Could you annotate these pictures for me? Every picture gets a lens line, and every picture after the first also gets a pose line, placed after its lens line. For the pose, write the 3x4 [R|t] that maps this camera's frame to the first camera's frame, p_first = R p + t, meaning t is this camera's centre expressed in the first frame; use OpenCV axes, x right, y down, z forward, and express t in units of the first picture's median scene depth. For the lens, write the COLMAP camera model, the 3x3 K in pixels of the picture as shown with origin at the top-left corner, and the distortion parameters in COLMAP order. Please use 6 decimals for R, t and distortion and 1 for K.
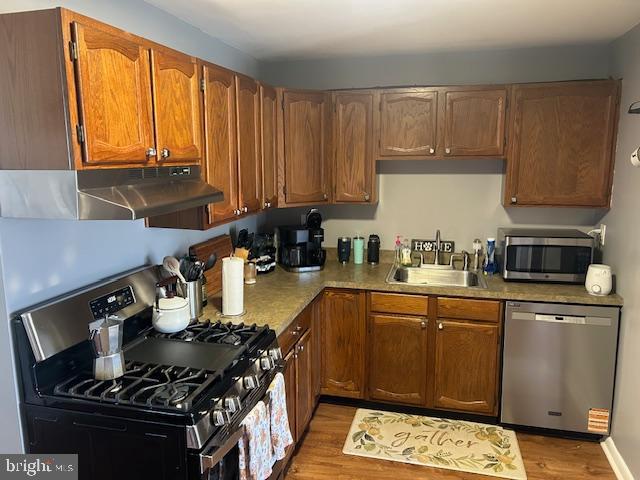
lens RADIAL K [[499.6, 0, 321.6], [0, 499.6, 236.5], [0, 0, 1]] dist [0.028372, -0.044511]
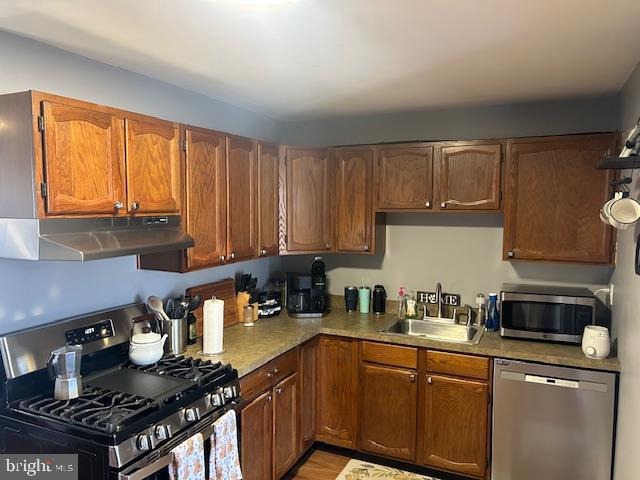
lens RADIAL K [[499.6, 0, 317.2], [0, 499.6, 243.4], [0, 0, 1]] dist [0.028372, -0.044511]
pose [[0.982242, 0.023418, -0.186149, 0.212069], [-0.038885, 0.996046, -0.079879, -0.001810], [0.183542, 0.085699, 0.979269, -0.031236]]
